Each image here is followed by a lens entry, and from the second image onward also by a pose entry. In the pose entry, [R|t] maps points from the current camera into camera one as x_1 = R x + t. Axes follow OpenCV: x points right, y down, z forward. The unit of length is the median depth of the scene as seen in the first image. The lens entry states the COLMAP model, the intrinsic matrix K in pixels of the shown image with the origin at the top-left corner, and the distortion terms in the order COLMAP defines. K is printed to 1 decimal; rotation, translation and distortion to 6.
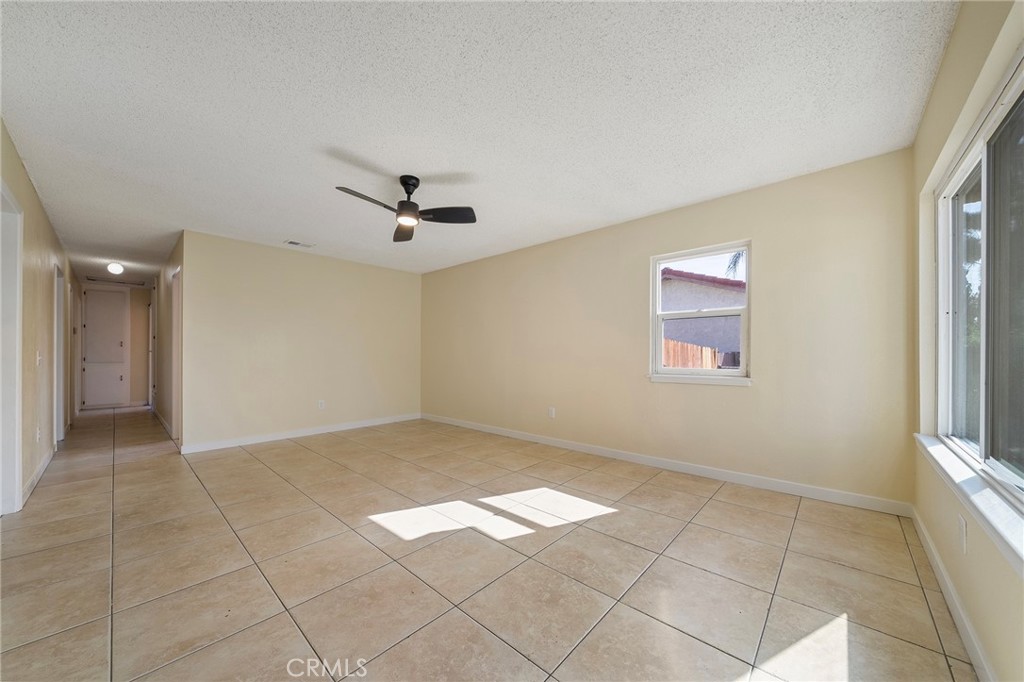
lens RADIAL K [[361.1, 0, 508.8], [0, 361.1, 346.0], [0, 0, 1]] dist [-0.000957, -0.000094]
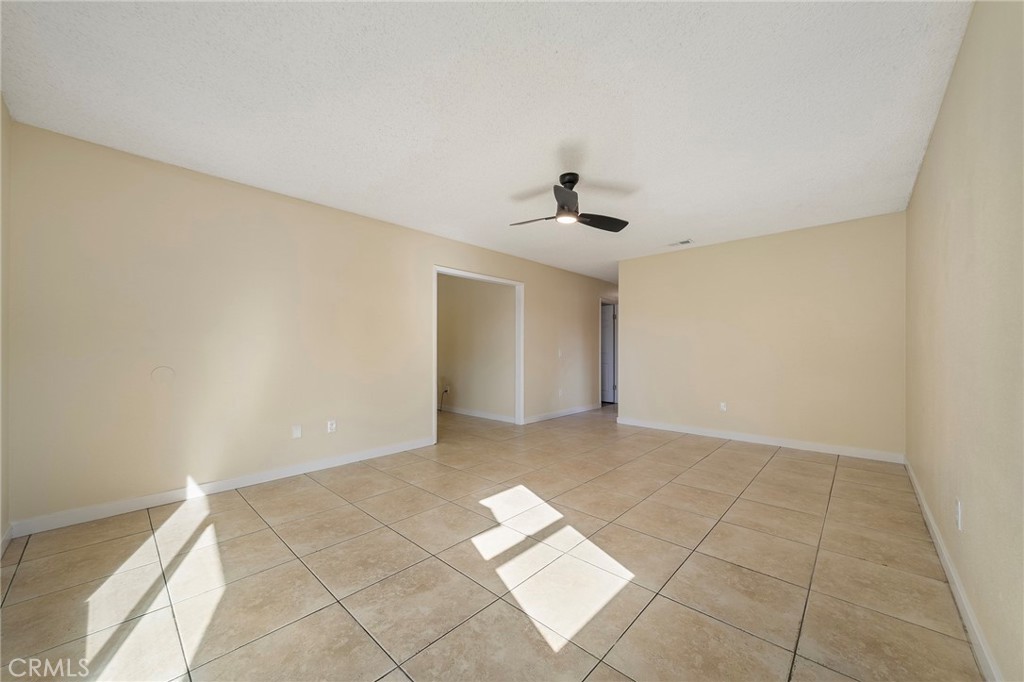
lens RADIAL K [[375.4, 0, 515.0], [0, 375.4, 347.2], [0, 0, 1]] dist [-0.000176, -0.000054]
pose [[0.003877, -0.008181, -0.999959, 0.821332], [0.022230, 0.999720, -0.008093, 0.015287], [0.999745, -0.022197, 0.004058, 0.914681]]
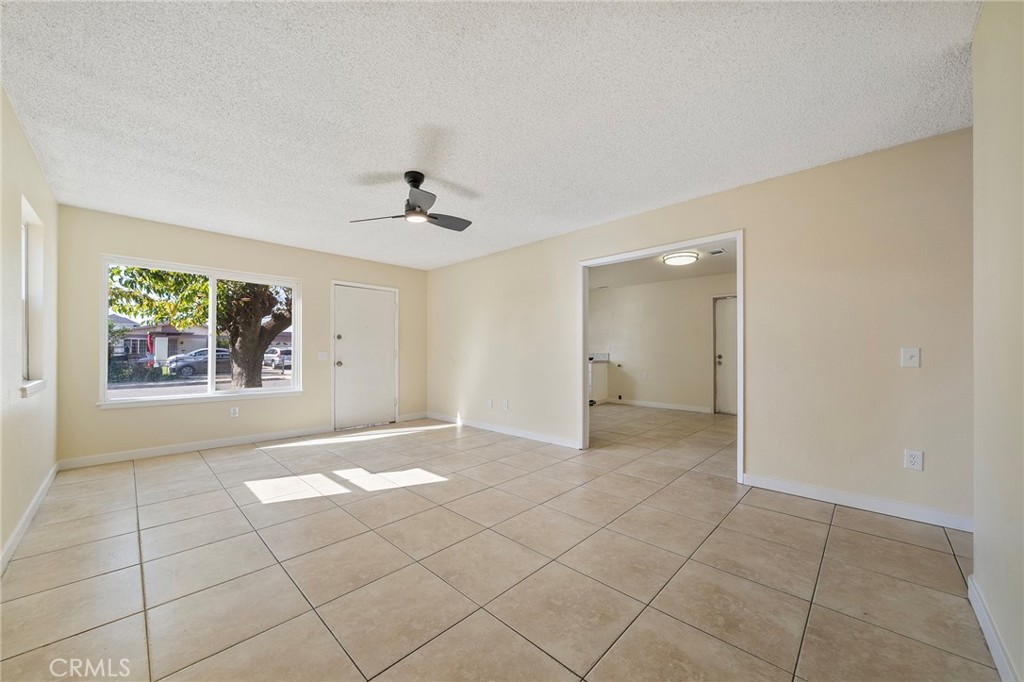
lens RADIAL K [[375.4, 0, 515.0], [0, 375.4, 347.2], [0, 0, 1]] dist [-0.000176, -0.000054]
pose [[-0.999932, 0.001233, 0.011562, -0.604422], [0.000853, 0.999461, -0.032808, 0.042536], [-0.011596, -0.032796, -0.999395, 2.185637]]
